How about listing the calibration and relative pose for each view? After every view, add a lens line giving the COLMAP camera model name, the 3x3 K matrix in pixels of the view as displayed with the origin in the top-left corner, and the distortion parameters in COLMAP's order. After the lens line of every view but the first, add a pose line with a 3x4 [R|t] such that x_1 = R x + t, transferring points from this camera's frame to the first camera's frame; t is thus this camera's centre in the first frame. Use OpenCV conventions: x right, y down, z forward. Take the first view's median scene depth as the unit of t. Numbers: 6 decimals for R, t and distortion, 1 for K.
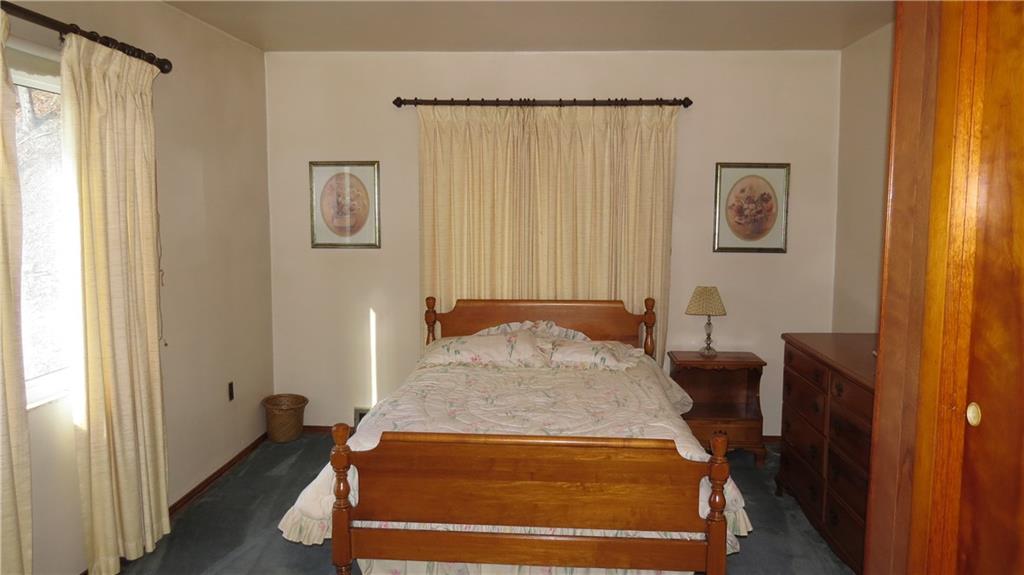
lens RADIAL K [[742.6, 0, 512.1], [0, 742.6, 283.6], [0, 0, 1]] dist [-0.008921, -0.010953]
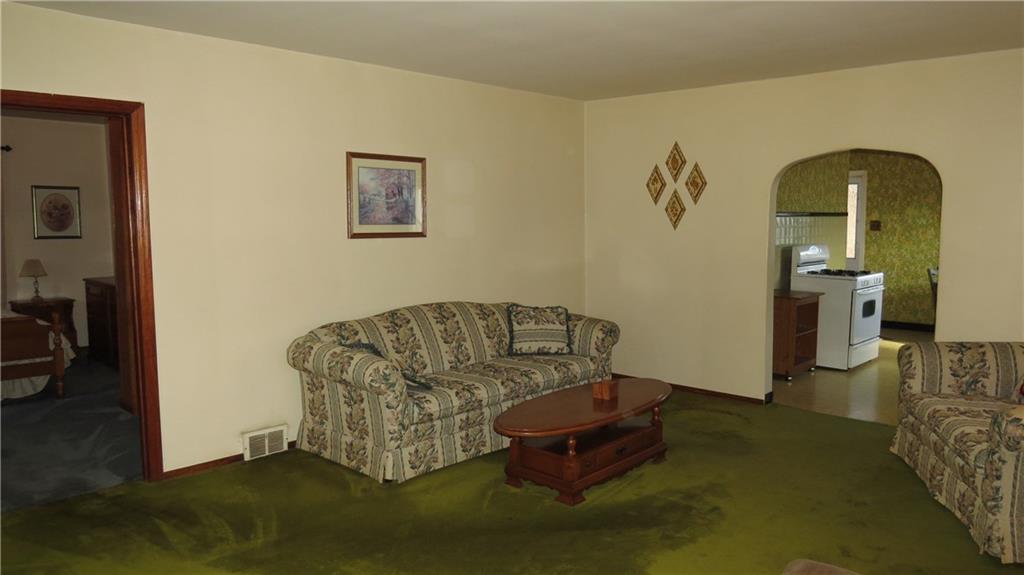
lens RADIAL K [[742.6, 0, 504.6], [0, 742.6, 284.3], [0, 0, 1]] dist [-0.008921, -0.010953]
pose [[0.645055, -0.072571, 0.760682, -0.322797], [0.083859, 0.996190, 0.023926, 0.109584], [-0.759520, 0.048356, 0.648684, -0.888177]]
